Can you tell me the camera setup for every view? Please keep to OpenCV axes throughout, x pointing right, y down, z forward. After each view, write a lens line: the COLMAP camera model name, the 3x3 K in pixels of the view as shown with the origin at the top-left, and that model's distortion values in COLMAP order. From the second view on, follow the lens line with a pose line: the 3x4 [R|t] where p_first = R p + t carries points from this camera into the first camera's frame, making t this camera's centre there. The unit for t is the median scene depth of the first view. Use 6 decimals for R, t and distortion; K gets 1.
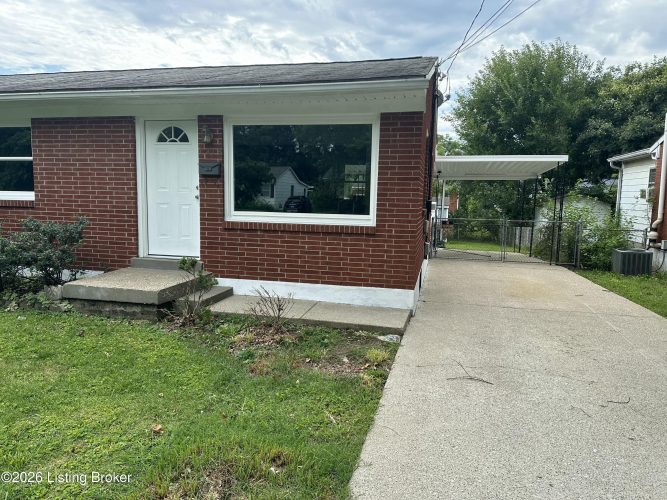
lens RADIAL K [[468.7, 0, 338.0], [0, 468.7, 255.1], [0, 0, 1]] dist [0.065268, -0.086545]
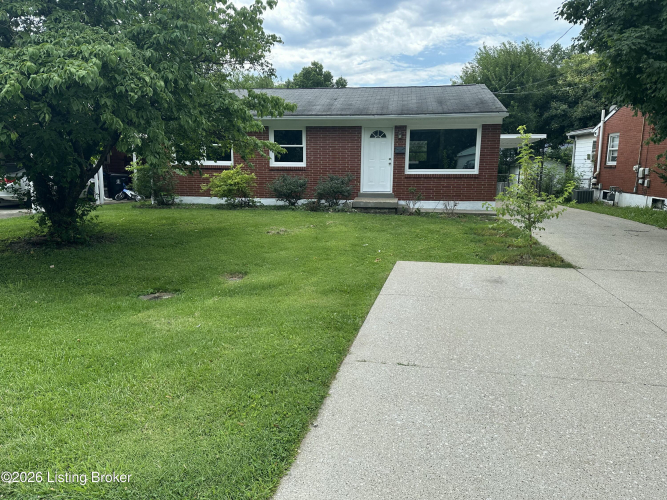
lens RADIAL K [[468.7, 0, 335.7], [0, 468.7, 246.7], [0, 0, 1]] dist [0.065268, -0.086545]
pose [[0.996206, -0.031519, 0.081124, -0.357410], [0.027059, 0.998092, 0.055493, 0.064313], [-0.082718, -0.053088, 0.995158, -0.554805]]
